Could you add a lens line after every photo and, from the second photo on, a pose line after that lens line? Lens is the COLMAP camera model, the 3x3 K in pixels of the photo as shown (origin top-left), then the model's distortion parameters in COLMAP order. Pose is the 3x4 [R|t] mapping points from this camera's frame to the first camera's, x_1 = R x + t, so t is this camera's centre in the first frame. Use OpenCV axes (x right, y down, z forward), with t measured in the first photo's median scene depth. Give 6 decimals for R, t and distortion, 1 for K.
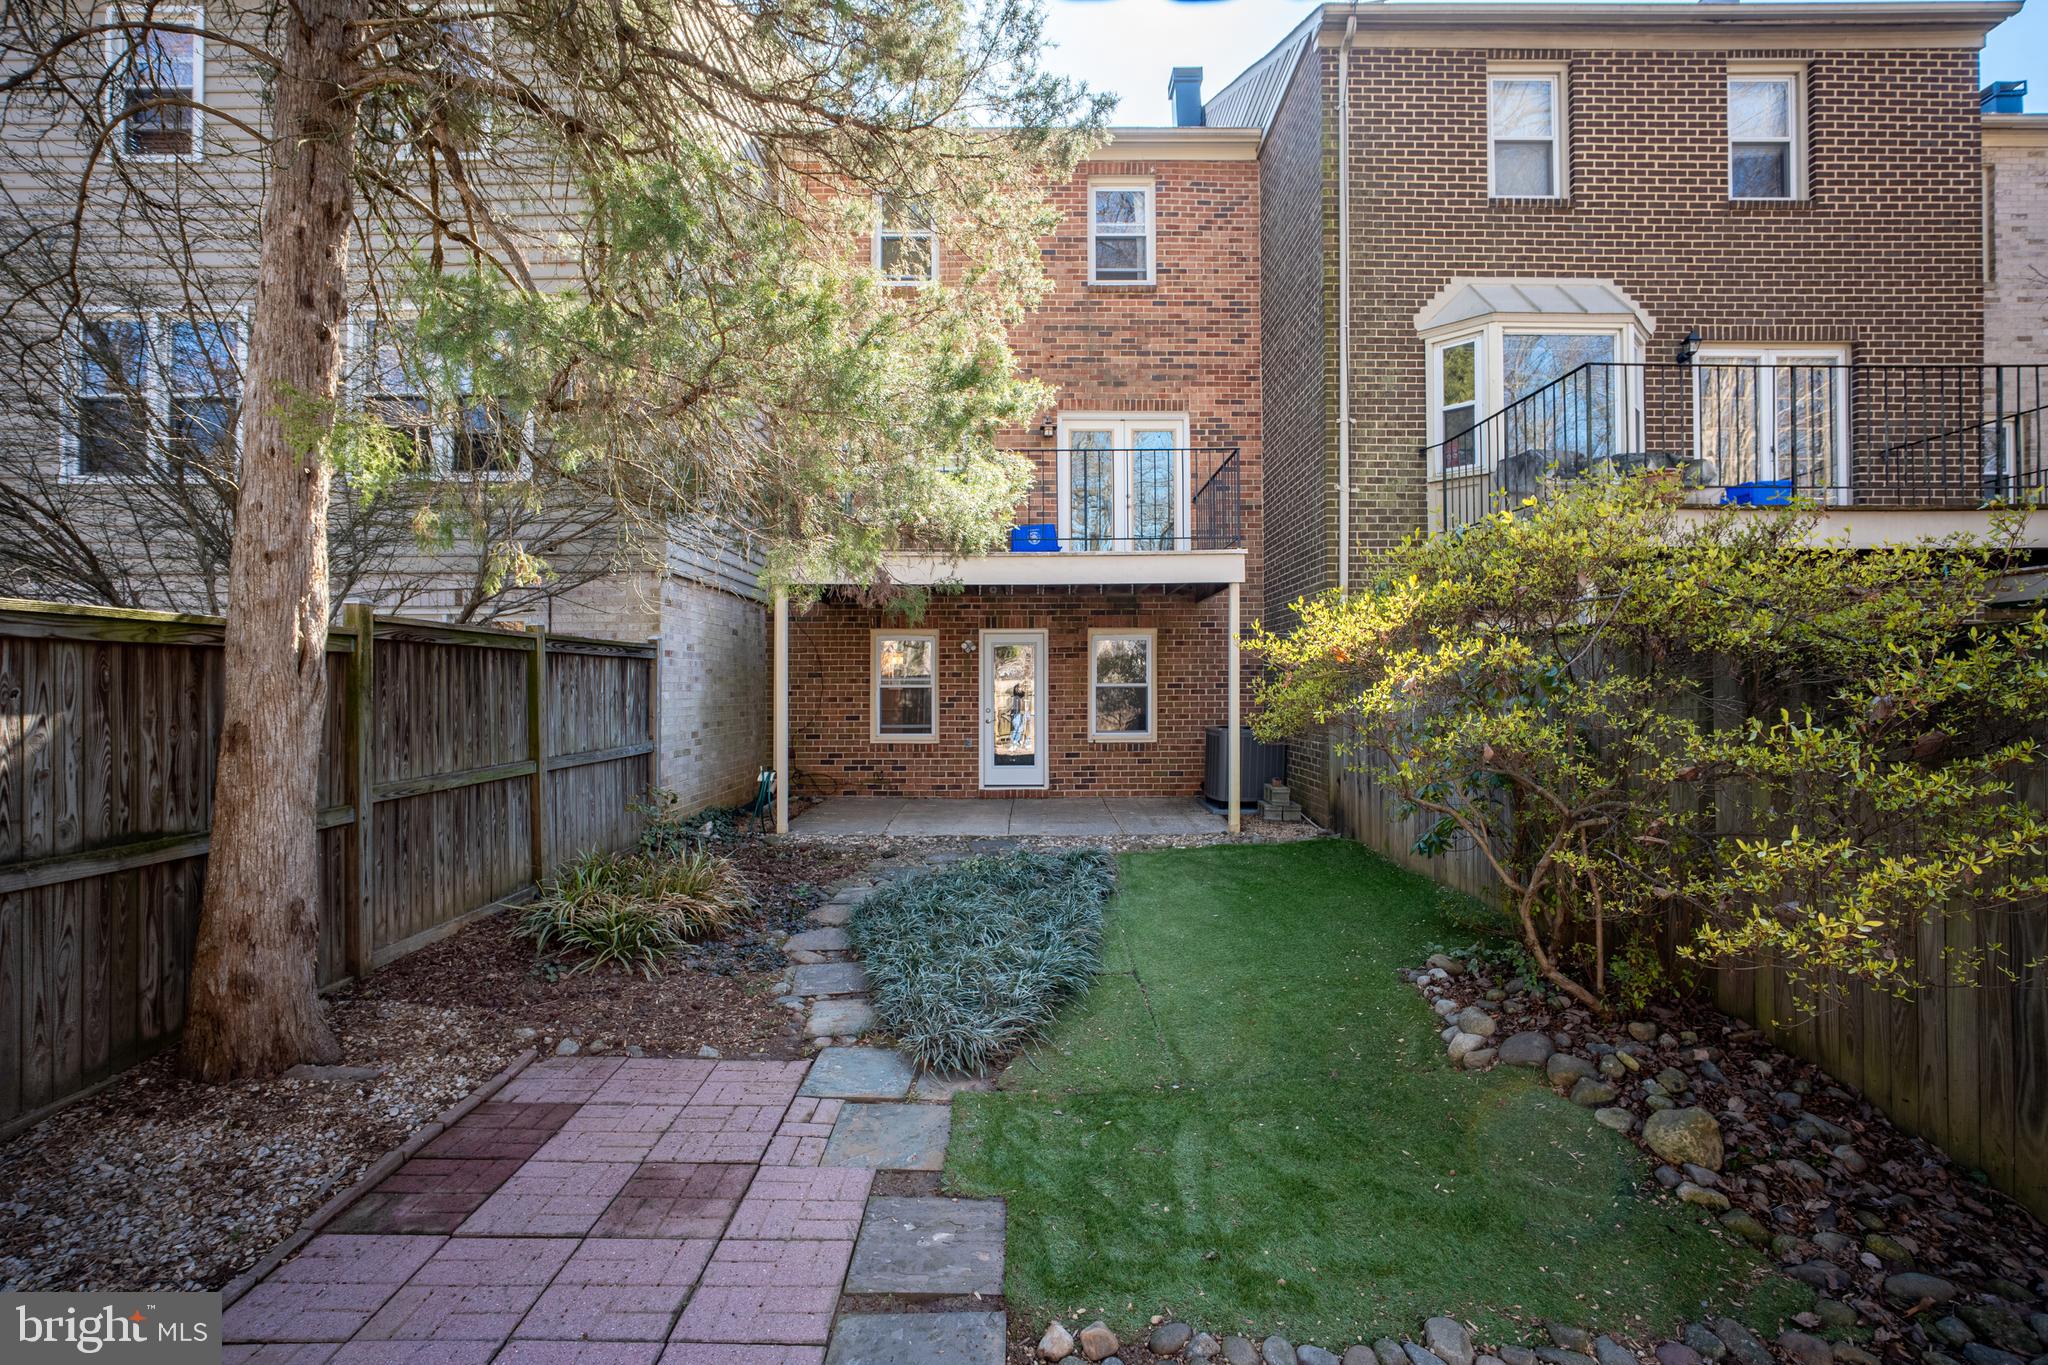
lens RADIAL K [[874.3, 0, 1008.2], [0, 874.3, 674.0], [0, 0, 1]] dist [-0.020613, 0.006225]
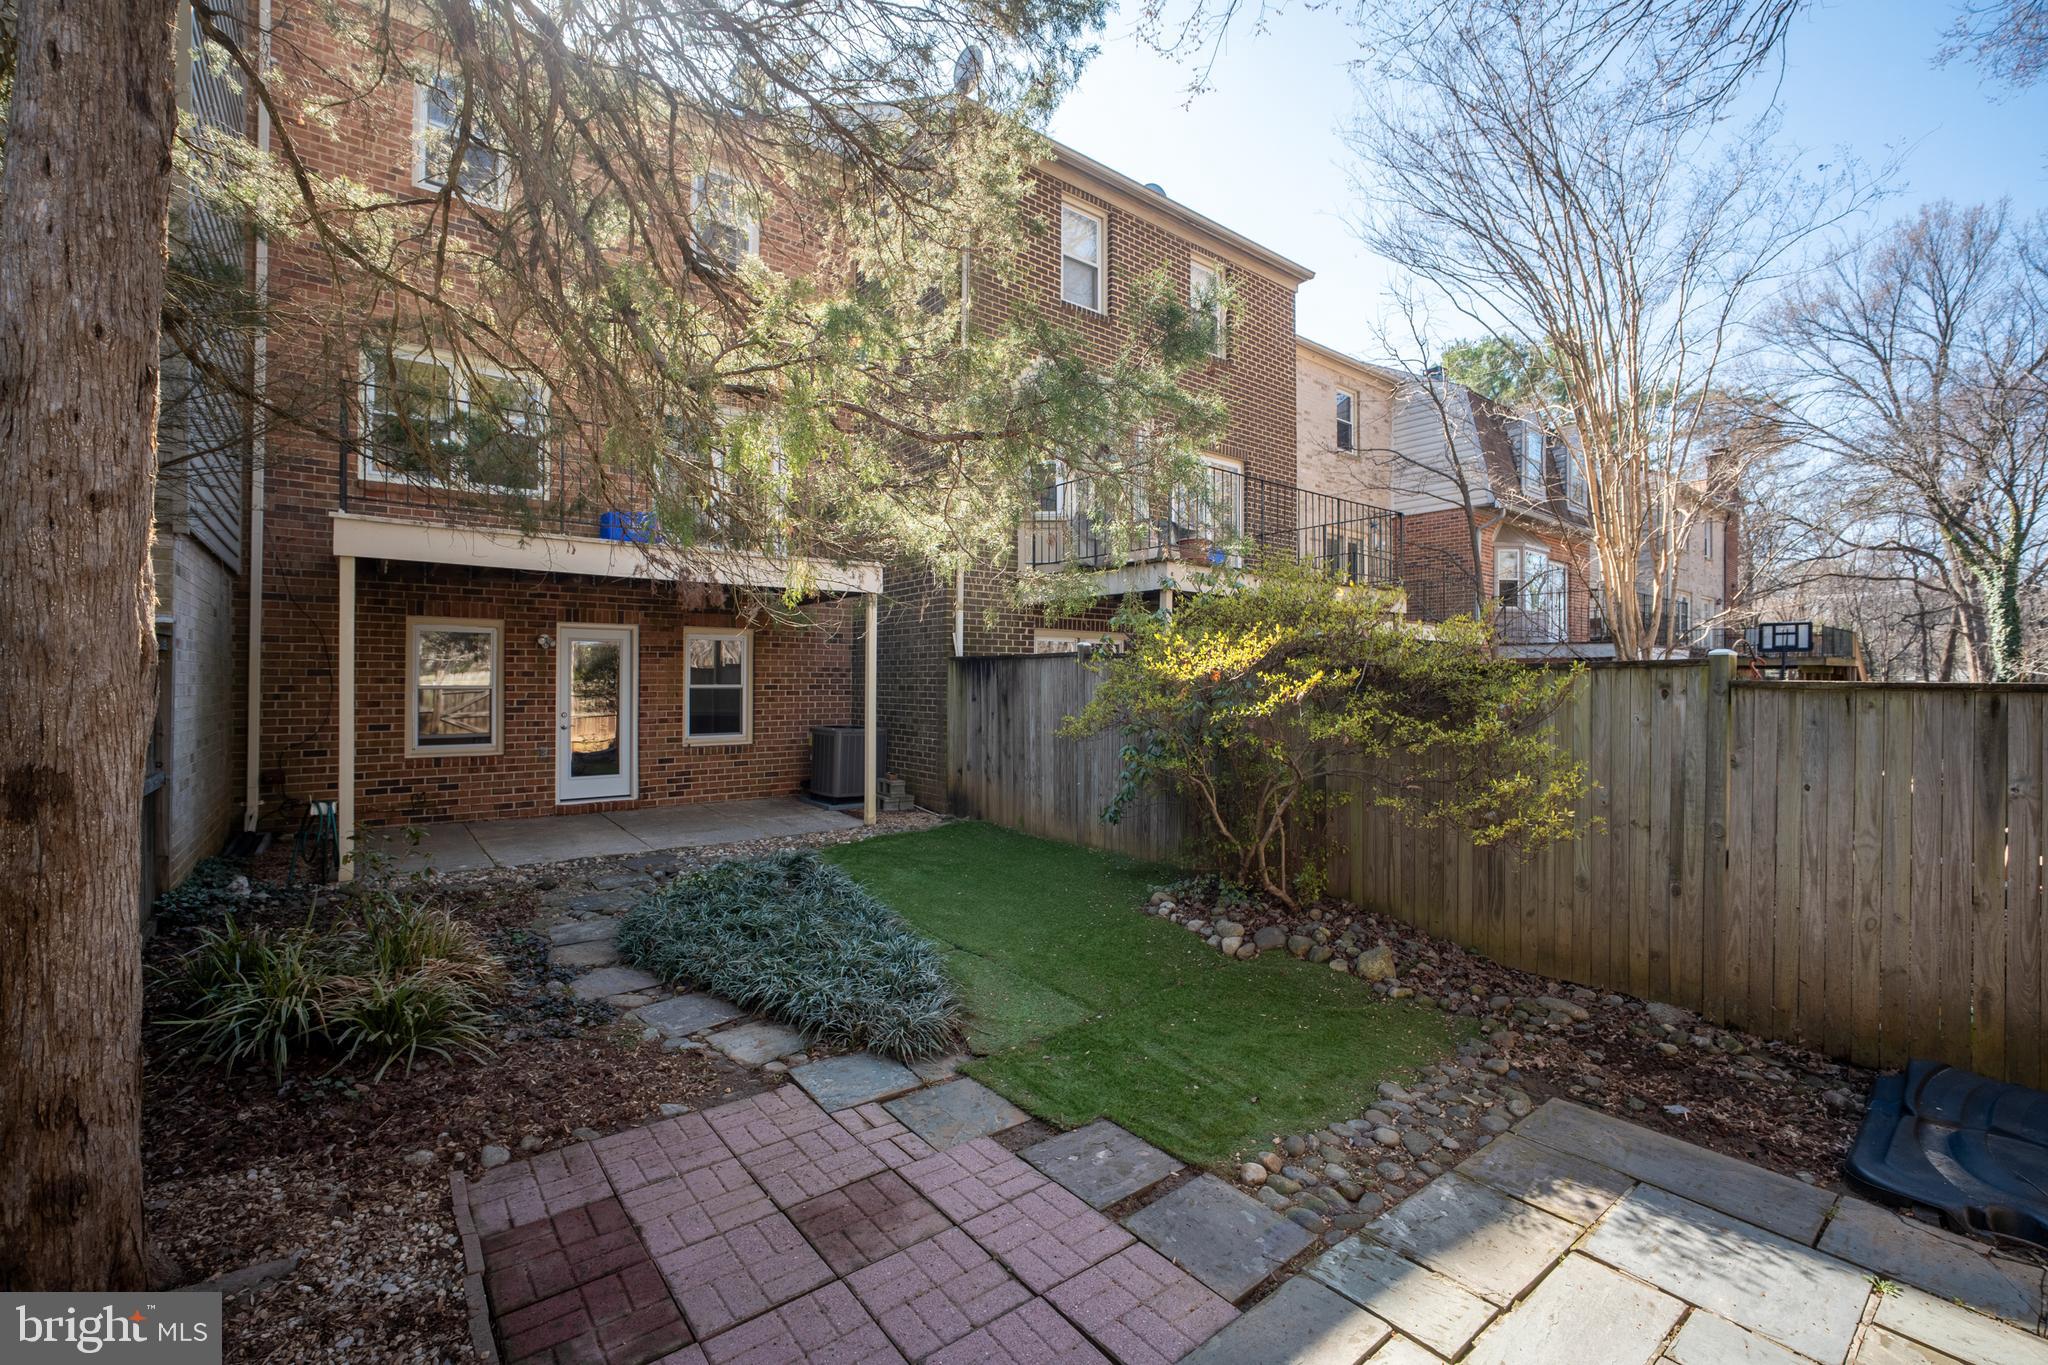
lens RADIAL K [[874.3, 0, 1030.7], [0, 874.3, 687.4], [0, 0, 1]] dist [-0.020613, 0.006225]
pose [[0.776831, 0.002981, 0.629702, -0.642602], [-0.015541, 0.999775, 0.014439, -0.017915], [-0.629517, -0.021003, 0.776703, 0.086534]]
